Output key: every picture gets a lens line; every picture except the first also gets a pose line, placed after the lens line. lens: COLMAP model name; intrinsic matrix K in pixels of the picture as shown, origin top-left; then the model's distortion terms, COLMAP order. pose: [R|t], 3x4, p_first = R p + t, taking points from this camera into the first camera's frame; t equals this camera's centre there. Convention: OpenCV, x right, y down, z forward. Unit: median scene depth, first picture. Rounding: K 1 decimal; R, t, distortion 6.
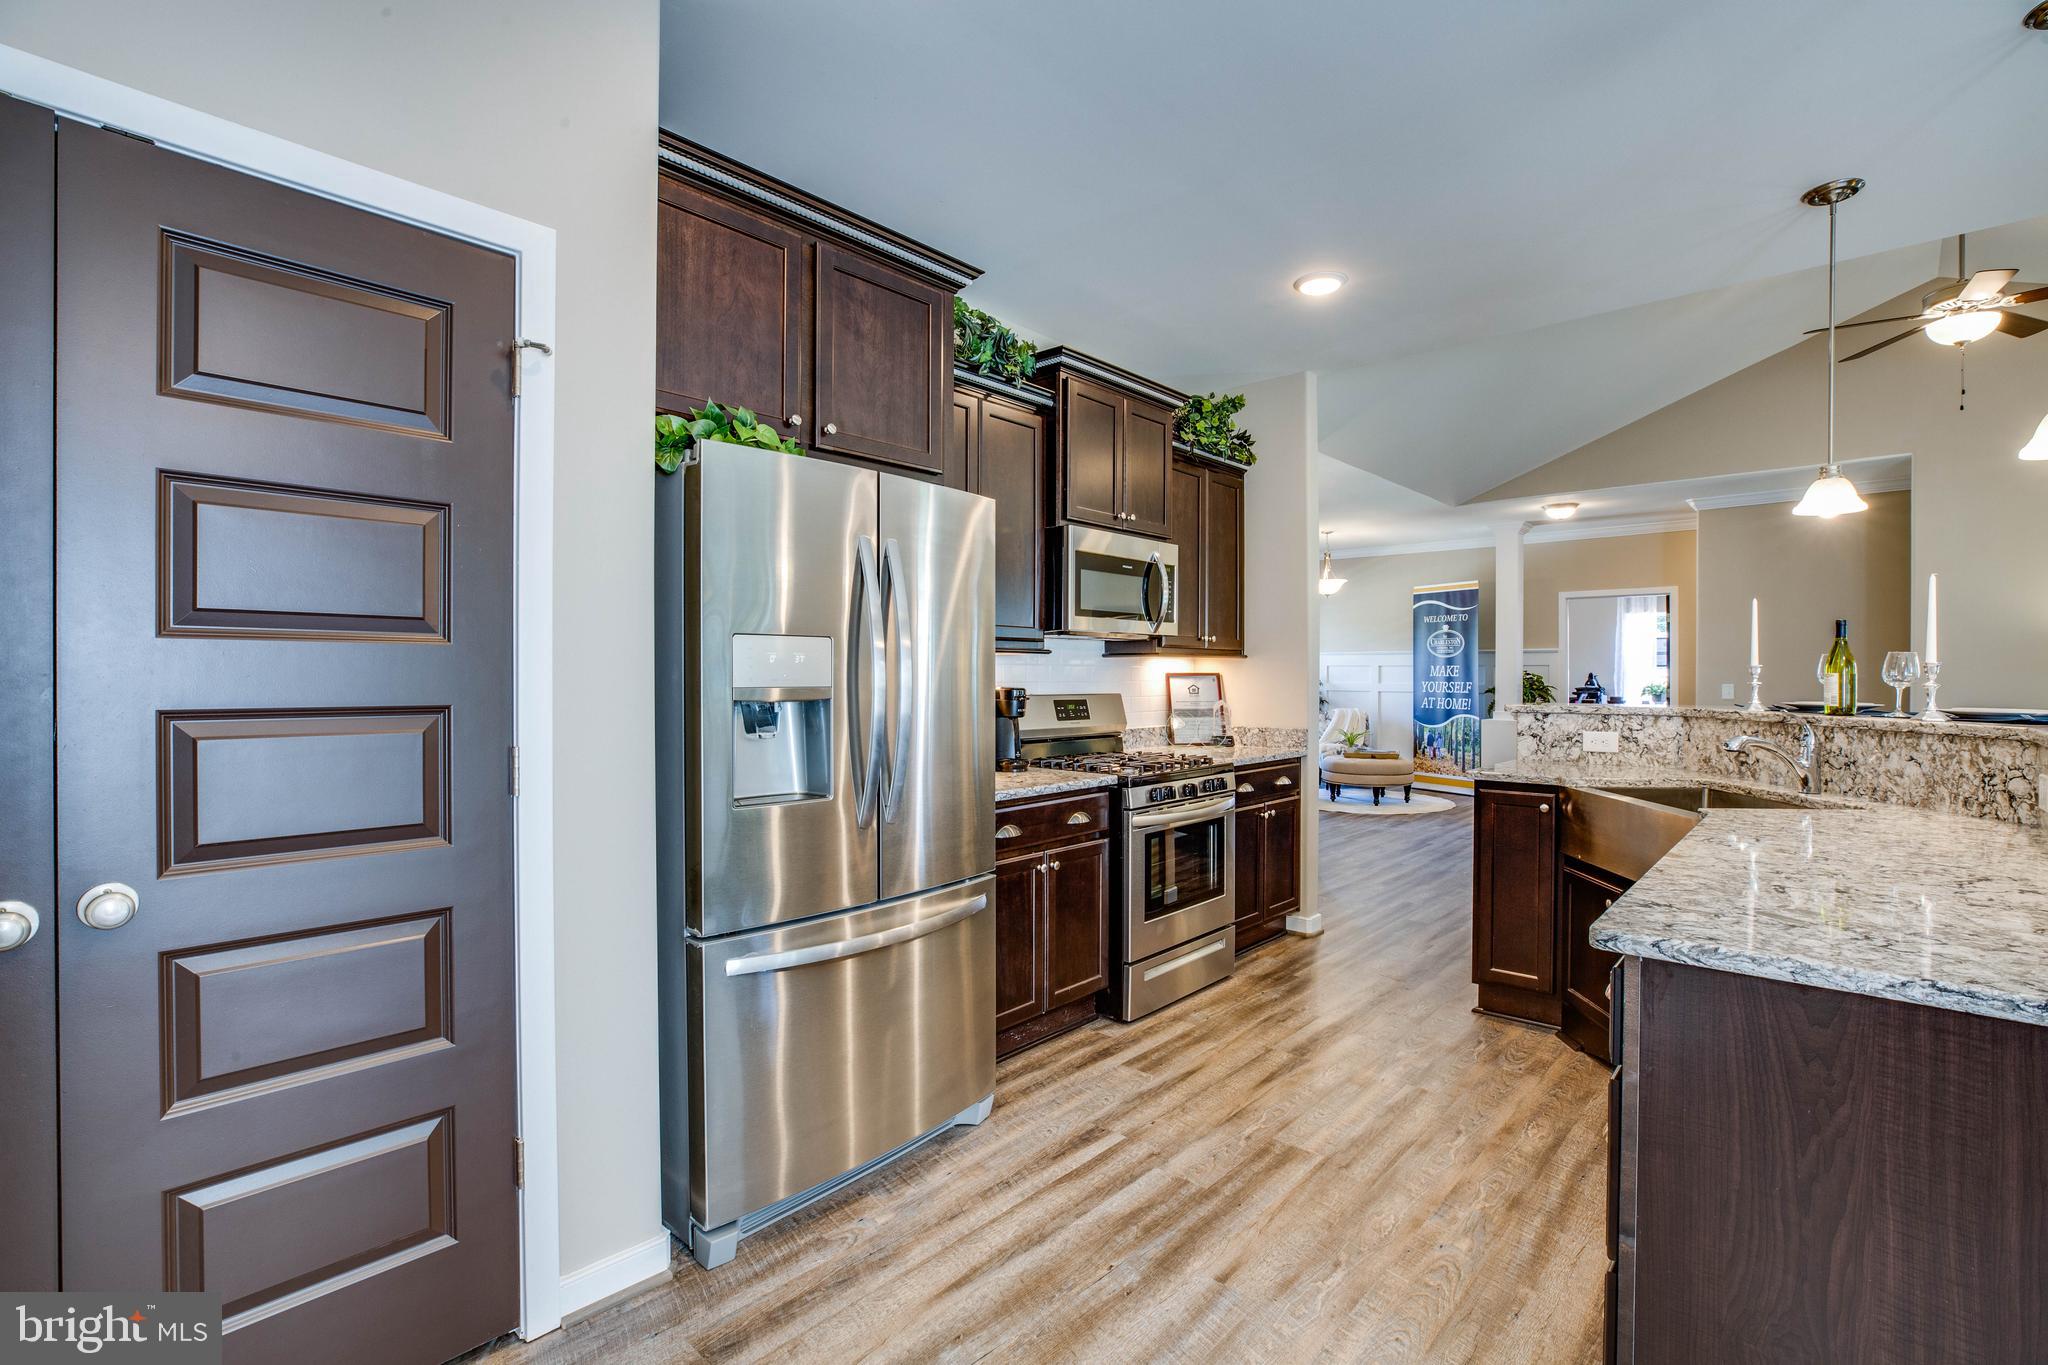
lens RADIAL K [[931.8, 0, 1025.3], [0, 931.8, 683.2], [0, 0, 1]] dist [-0.045462, 0.014788]
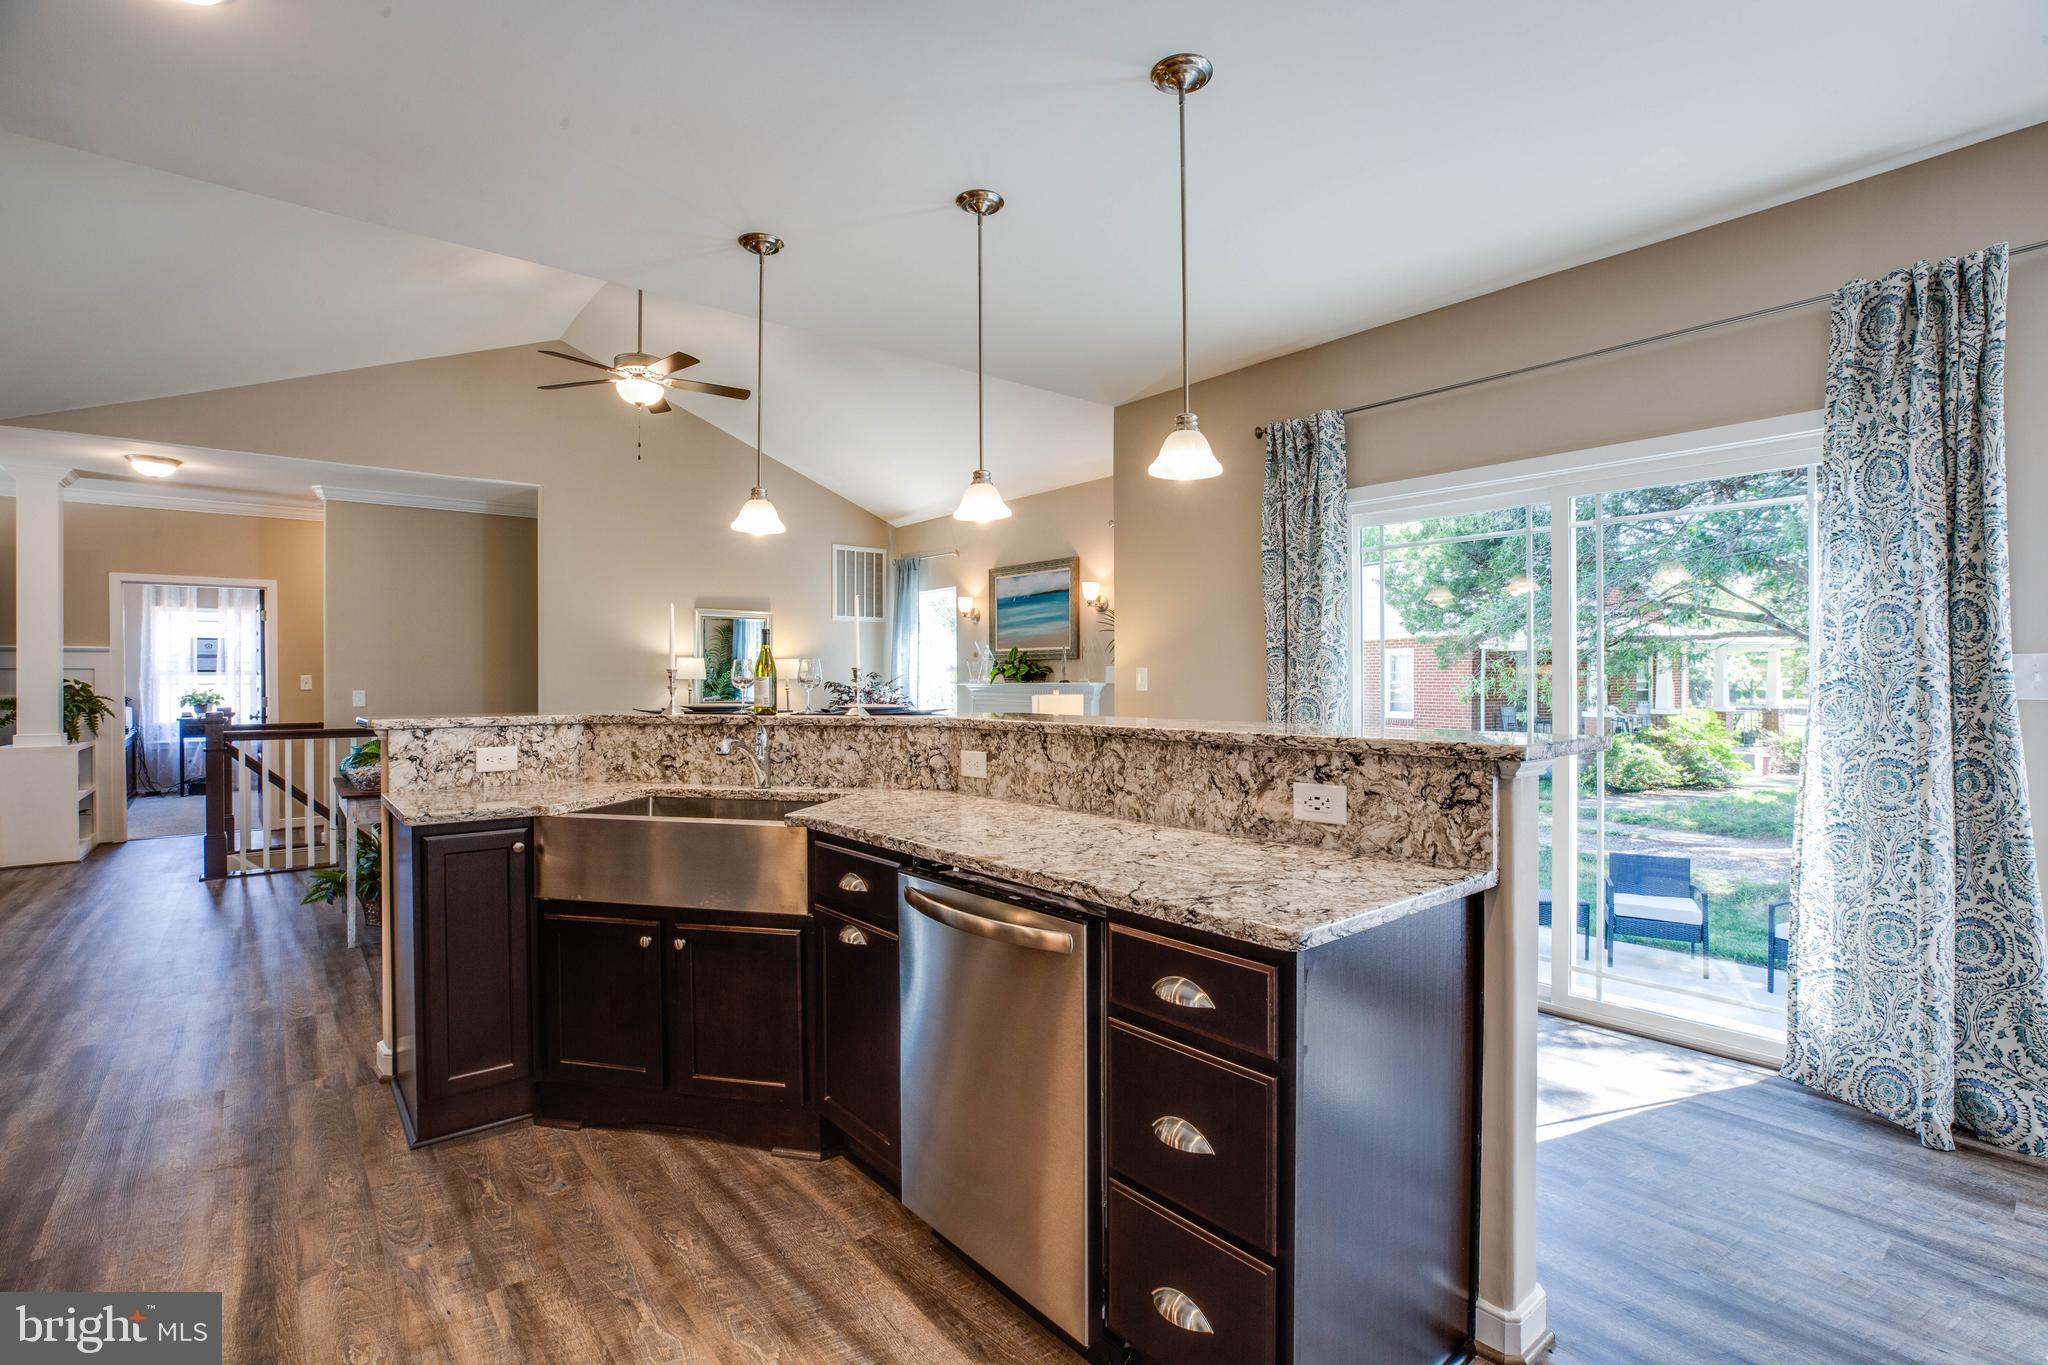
lens RADIAL K [[931.8, 0, 1025.3], [0, 931.8, 683.2], [0, 0, 1]] dist [-0.045462, 0.014788]
pose [[0.134048, -0.004828, 0.990963, -0.181761], [0.012591, 0.999916, 0.003168, -0.002811], [-0.990895, 0.012053, 0.134098, 0.522277]]
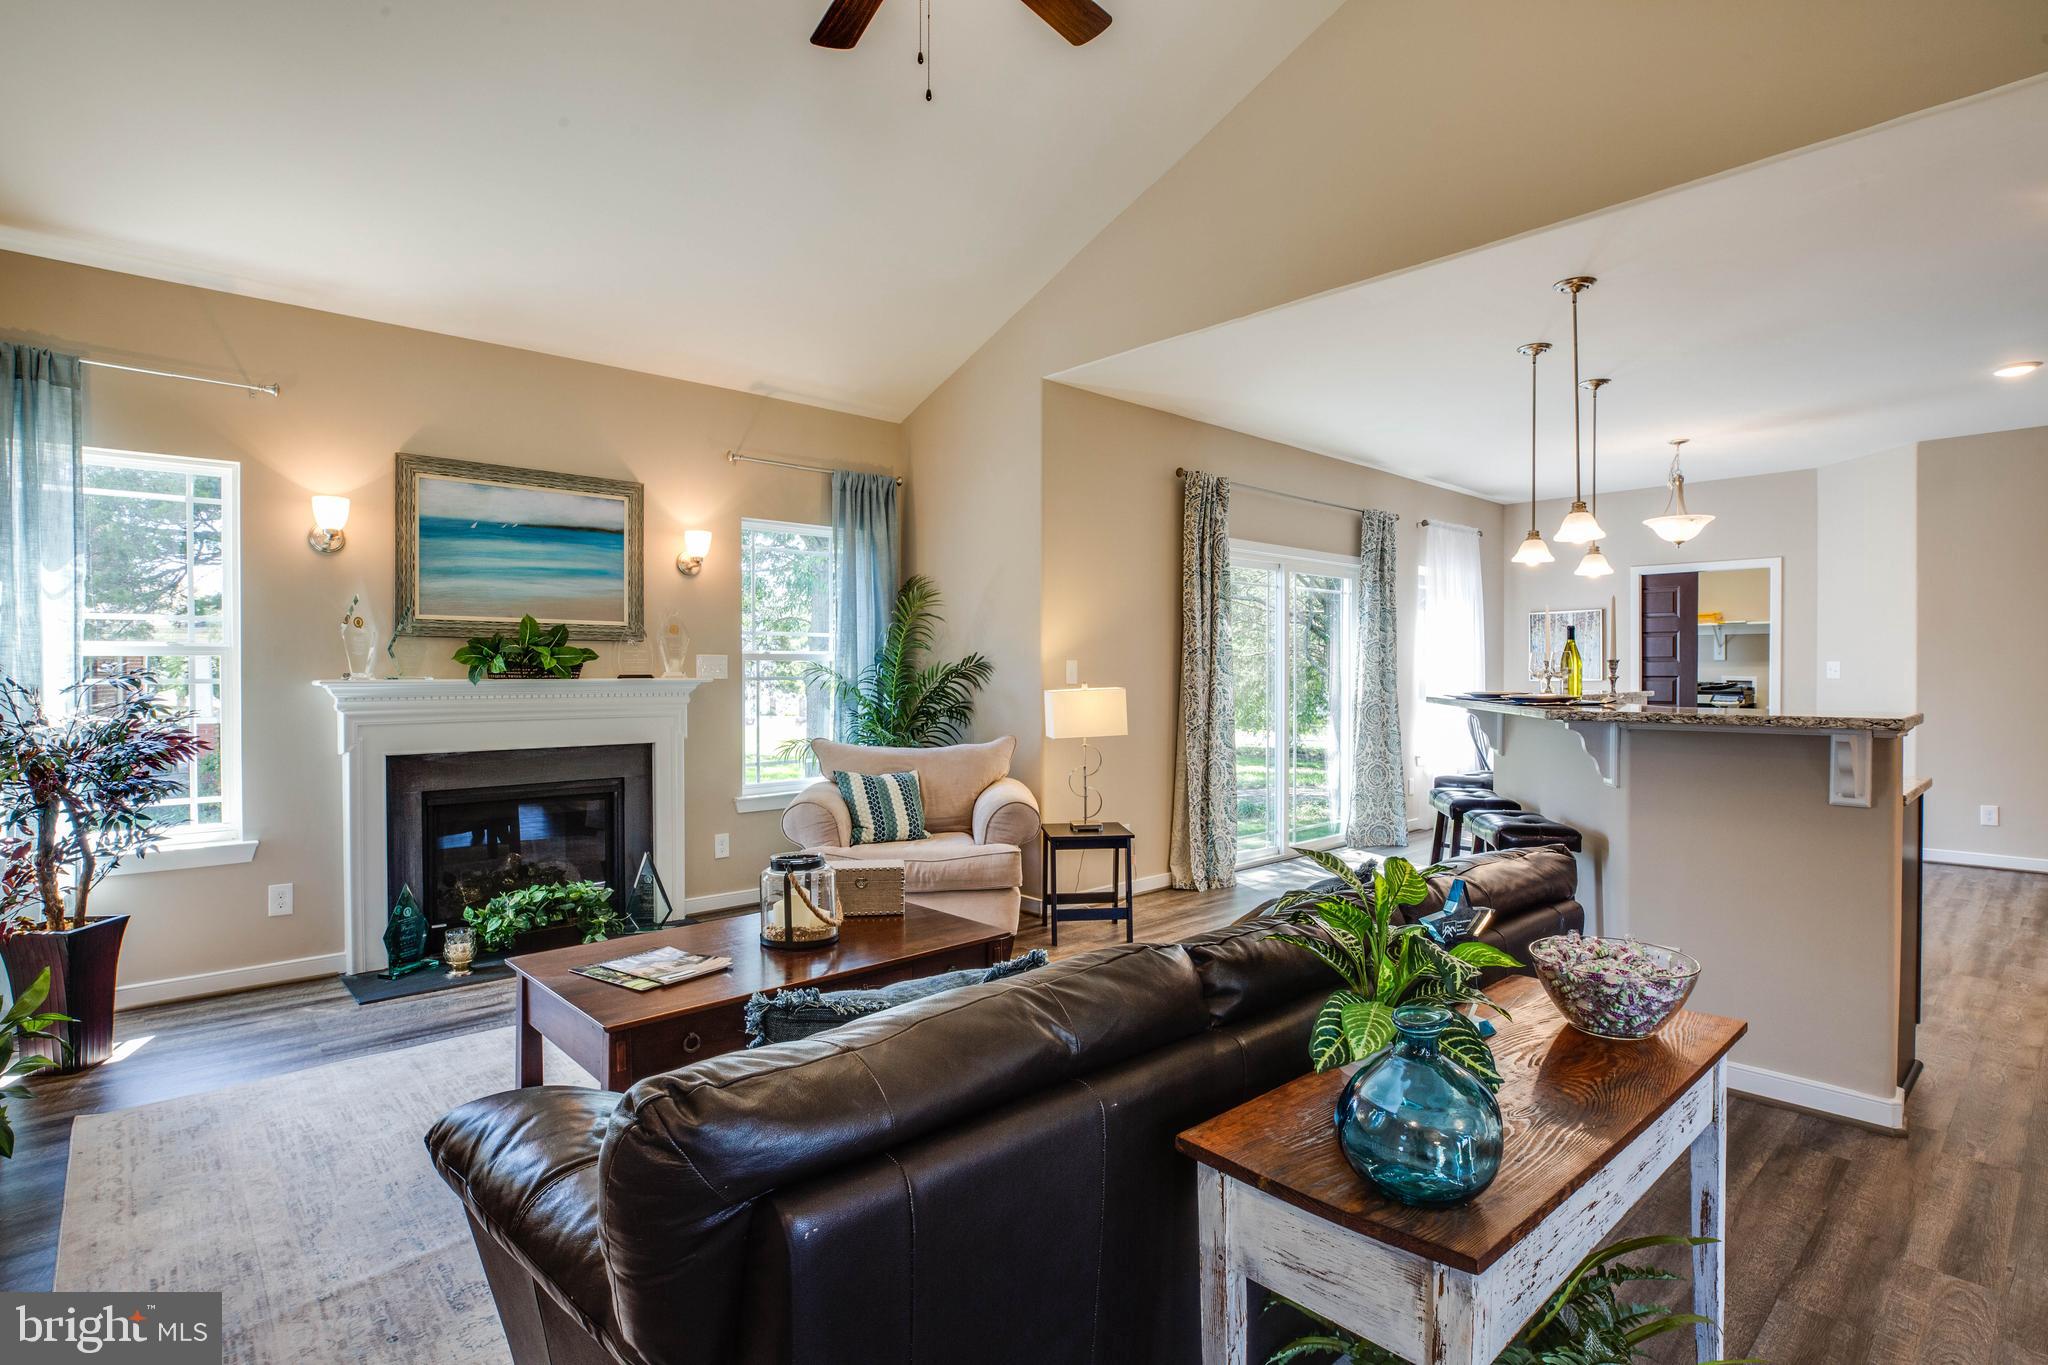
lens RADIAL K [[1019.7, 0, 1021.5], [0, 1019.7, 682.0], [0, 0, 1]] dist [-0.049124, 0.019082]
pose [[-0.995825, 0.002066, 0.091256, 1.501584], [0.003799, 0.999816, 0.018812, -0.019013], [-0.091201, 0.019080, -0.995650, 2.415718]]
